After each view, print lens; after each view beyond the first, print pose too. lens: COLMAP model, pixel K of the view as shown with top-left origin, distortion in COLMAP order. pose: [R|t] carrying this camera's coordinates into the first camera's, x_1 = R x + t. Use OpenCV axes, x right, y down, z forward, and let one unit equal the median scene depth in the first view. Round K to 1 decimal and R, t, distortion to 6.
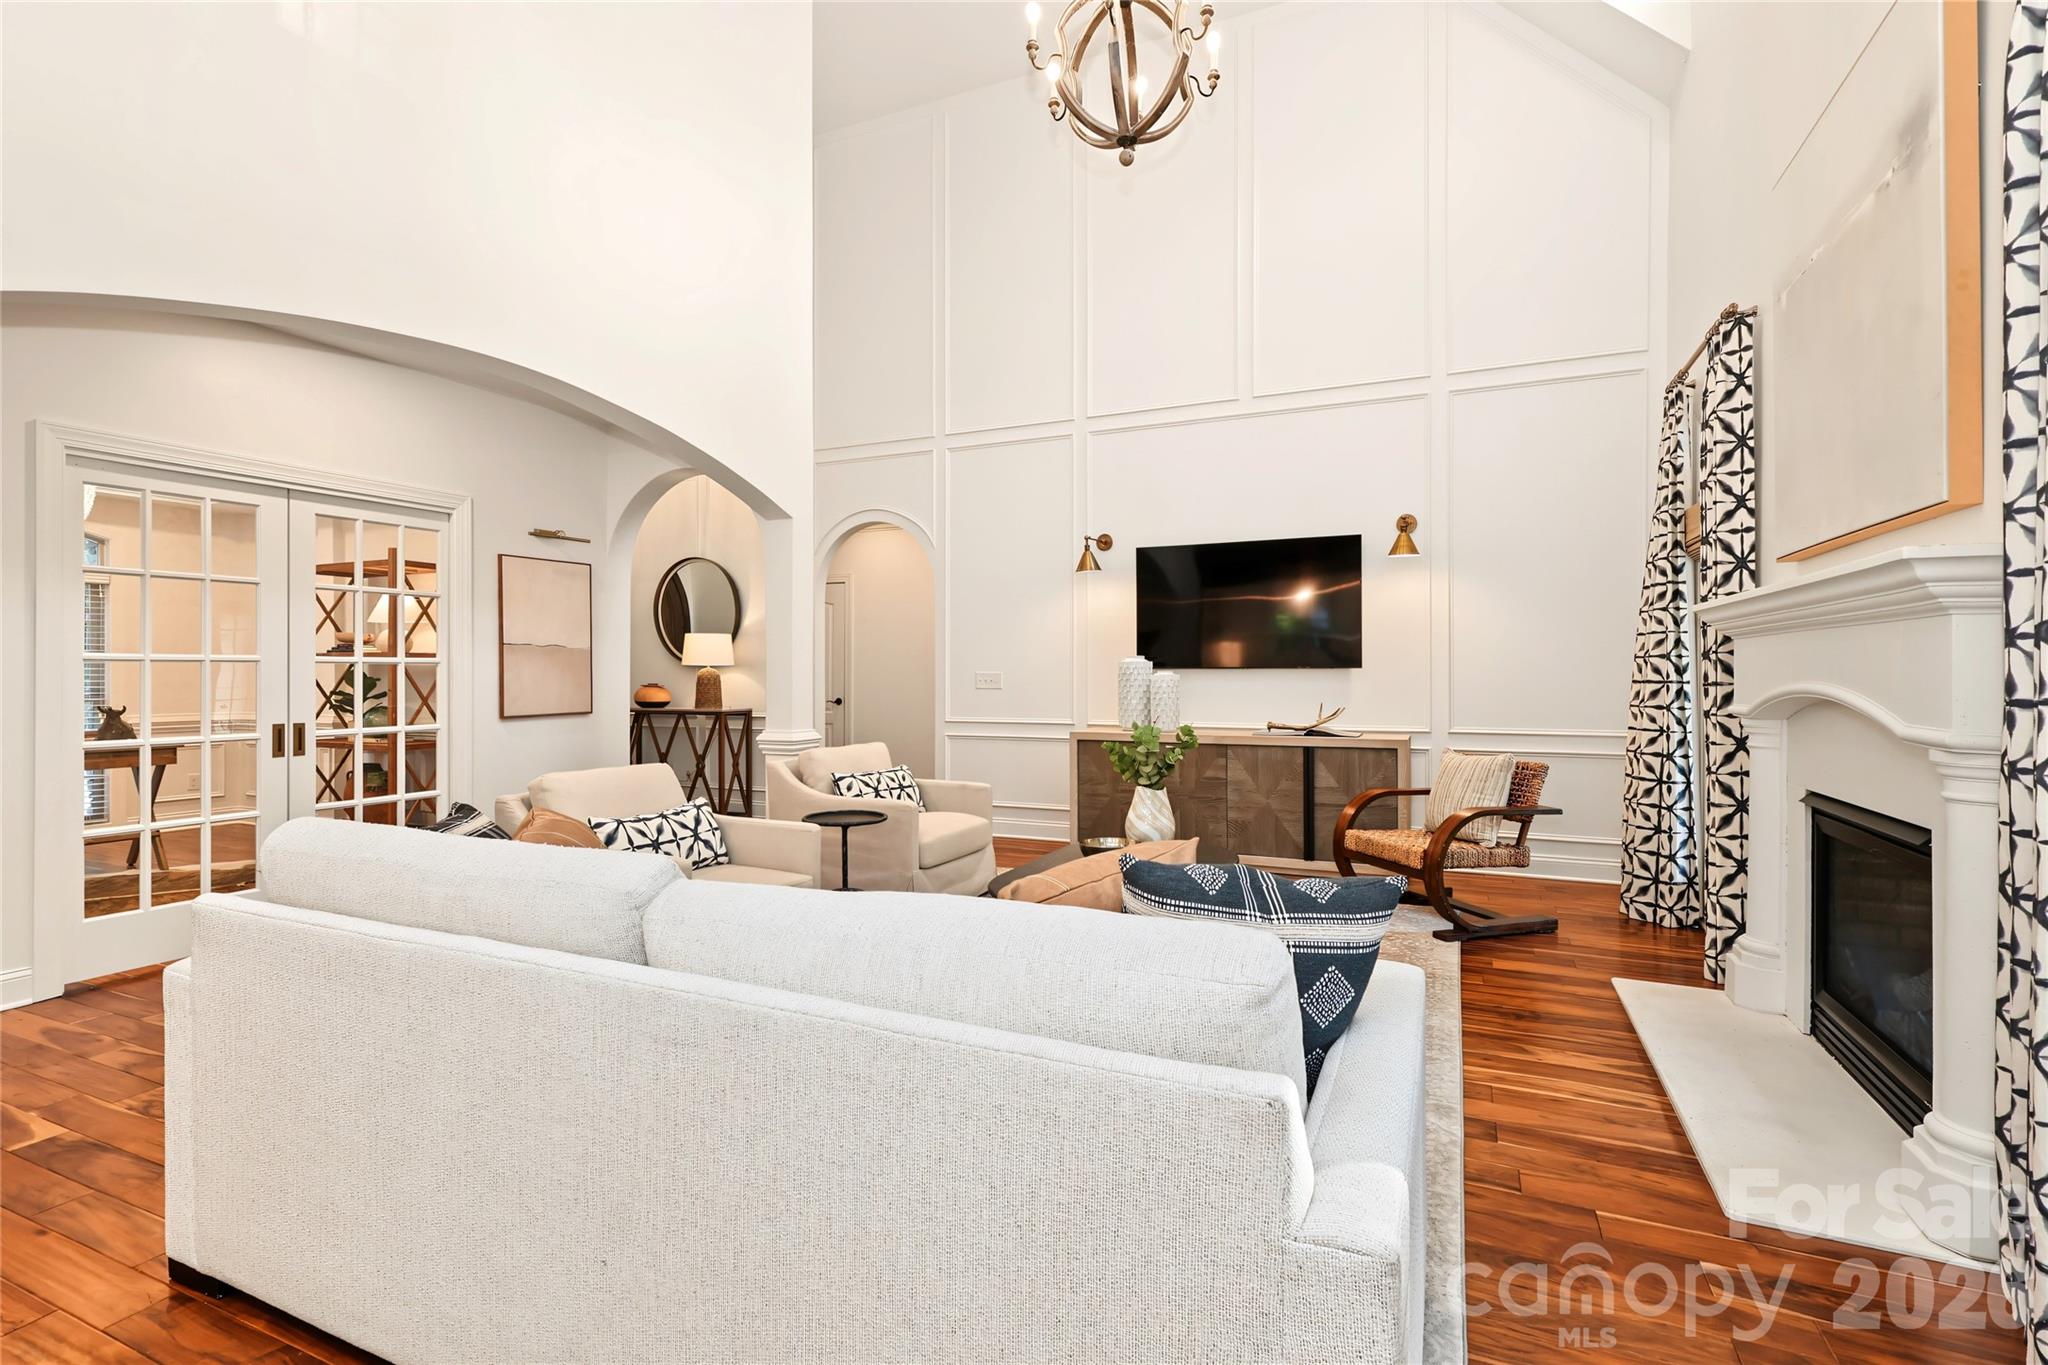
lens RADIAL K [[939.6, 0, 1026.8], [0, 939.6, 631.8], [0, 0, 1]] dist [-0.015537, -0.000359]
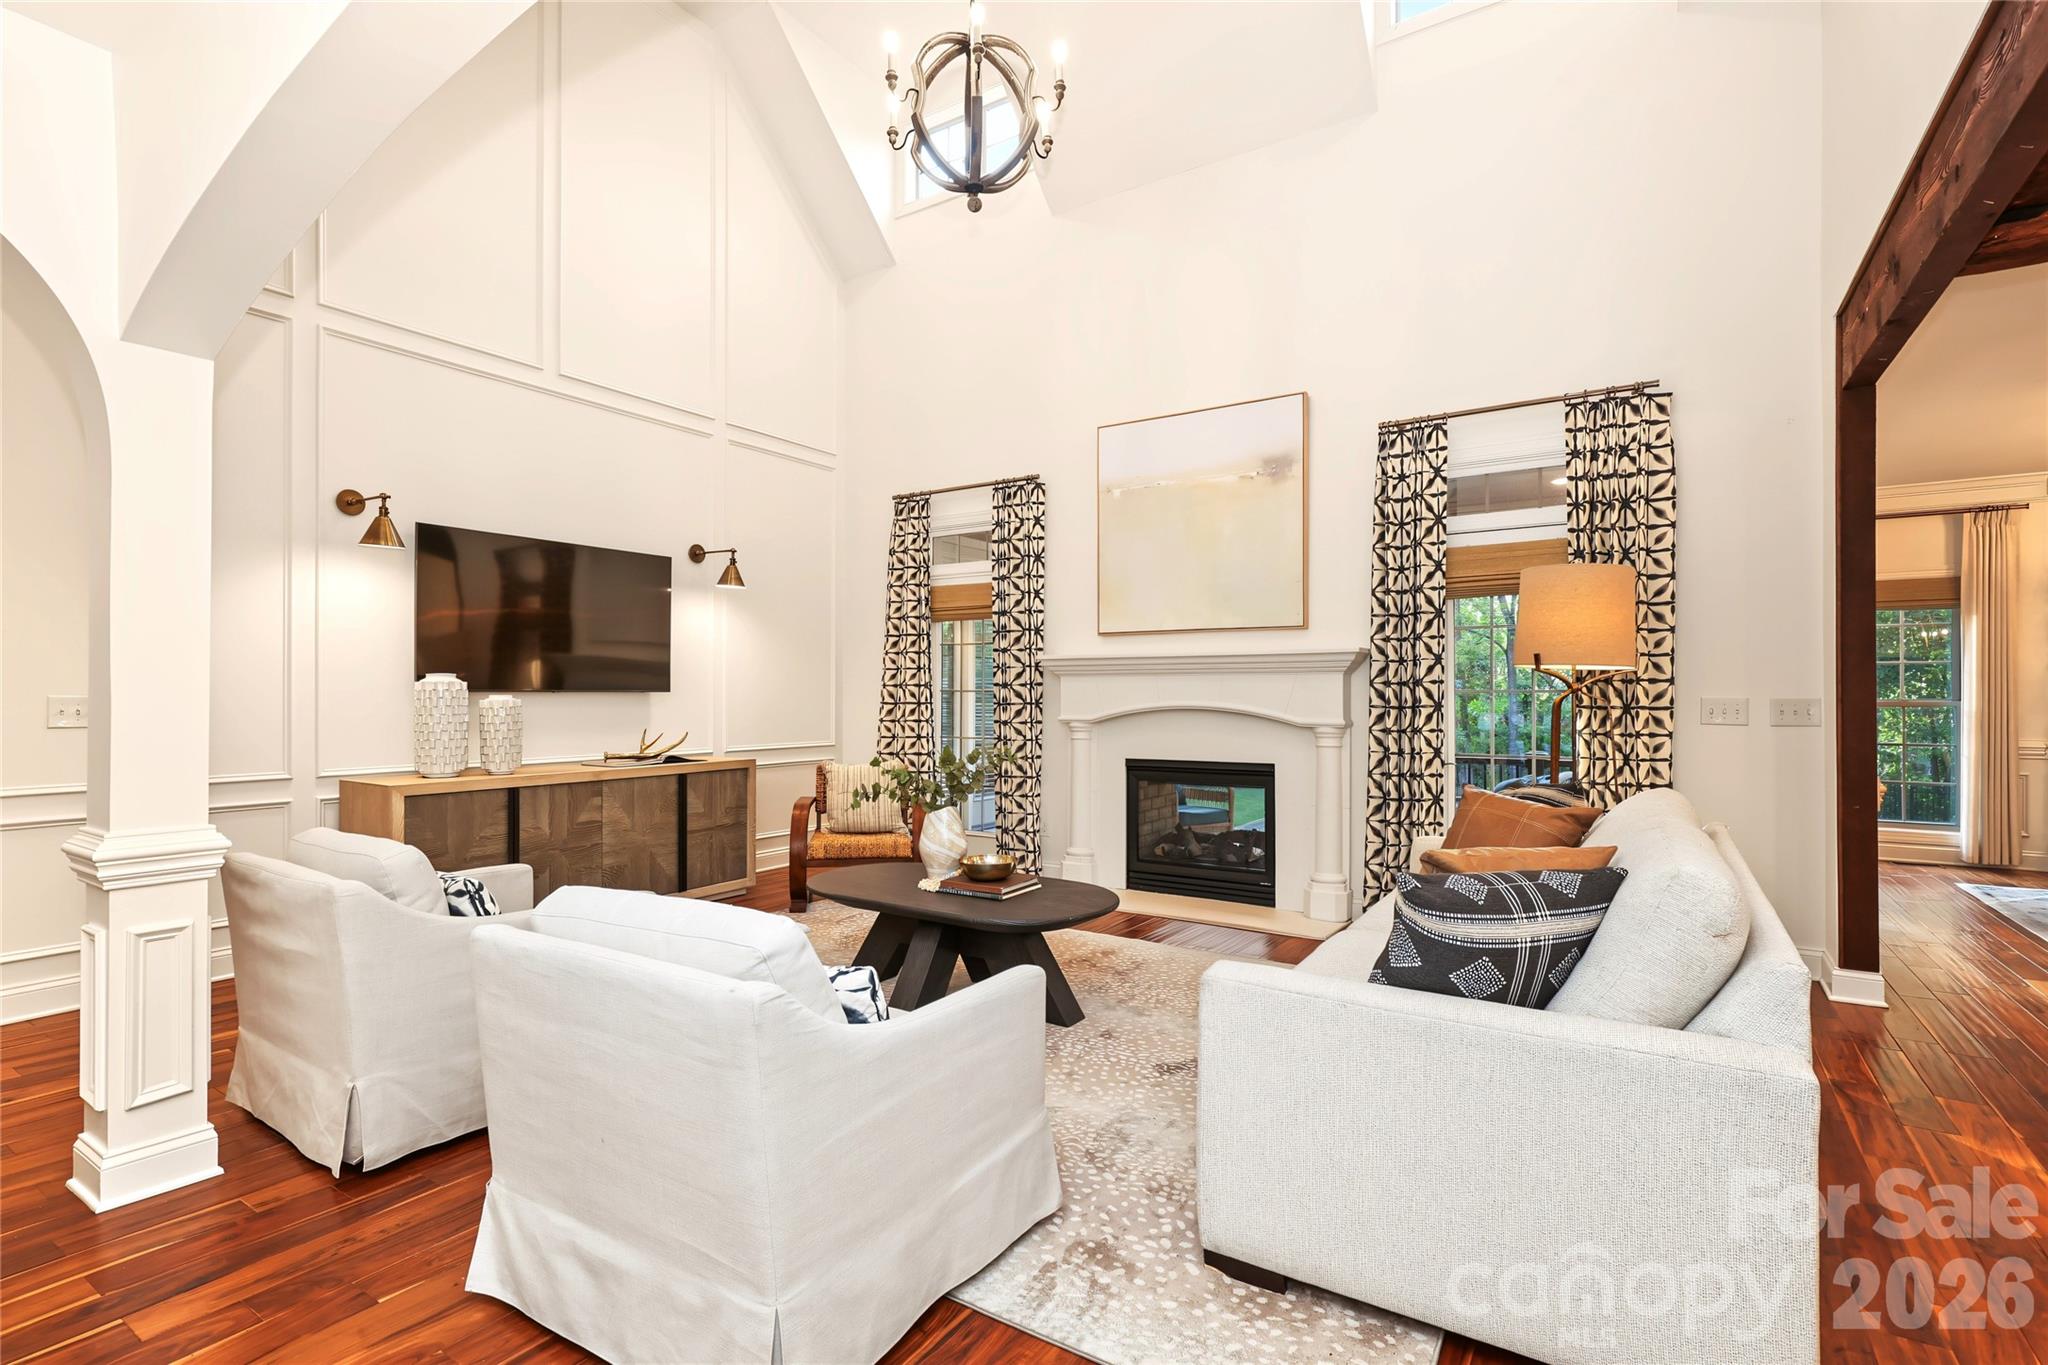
lens RADIAL K [[973.4, 0, 1011.1], [0, 973.4, 650.2], [0, 0, 1]] dist [-0.002787, -0.000639]
pose [[0.150880, 0.050251, 0.987274, -0.619069], [-0.030007, 0.998480, -0.046236, 0.032218], [-0.988097, -0.022649, 0.152159, 0.507596]]
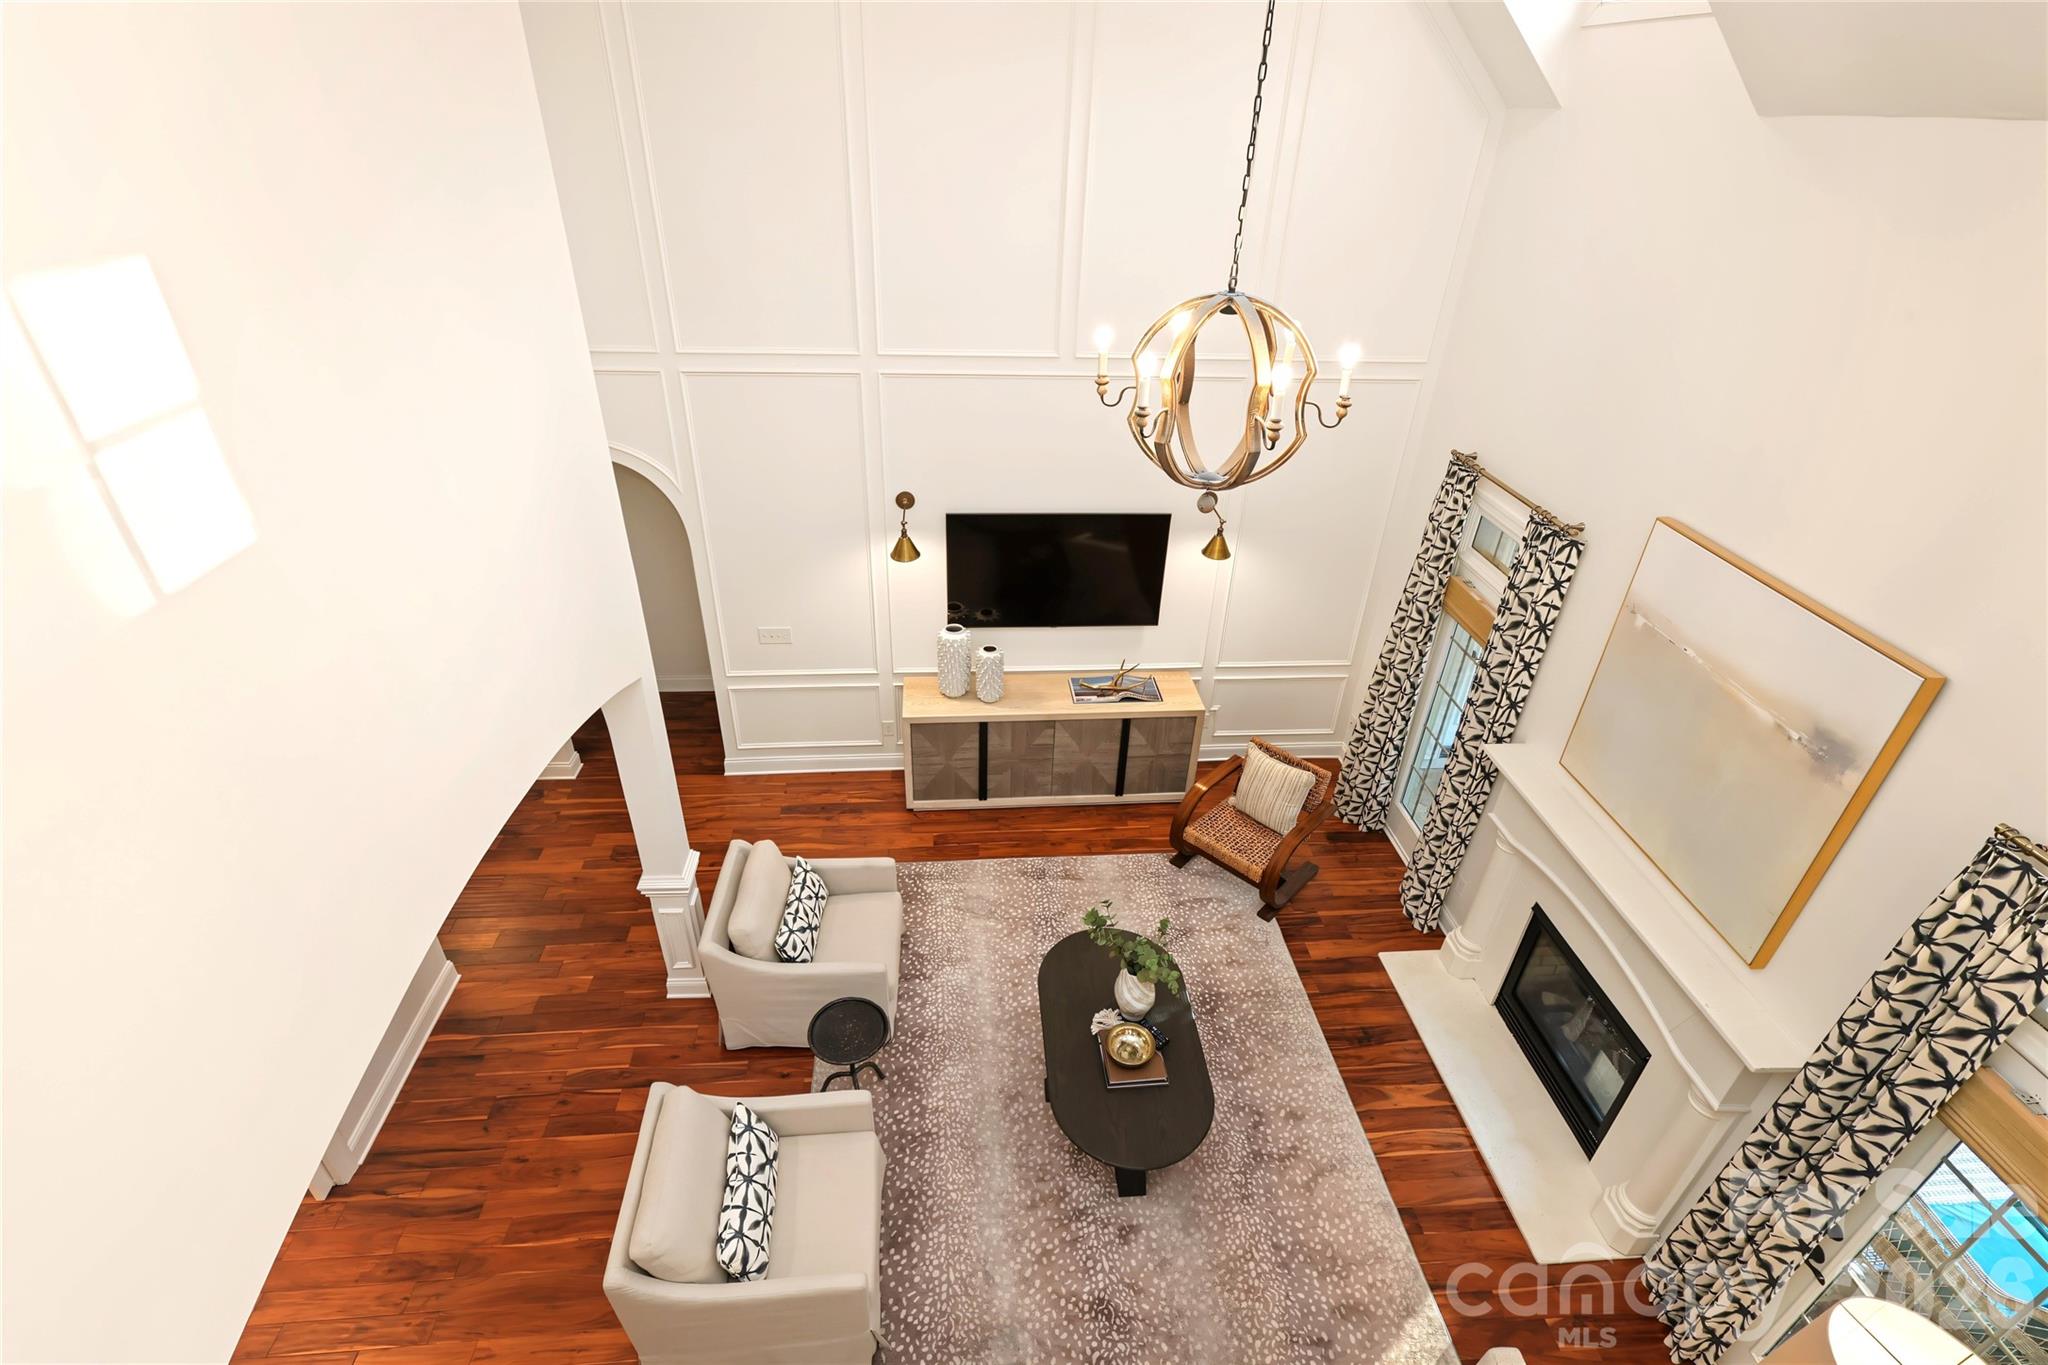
lens RADIAL K [[967.9, 0, 1029.4], [0, 967.9, 620.3], [0, 0, 1]] dist [-0.001122, -0.000509]
pose [[0.869026, -0.213590, 0.446288, -0.303347], [-0.050797, 0.858735, 0.509896, -0.569635], [-0.492152, -0.465783, 0.735413, 0.231266]]
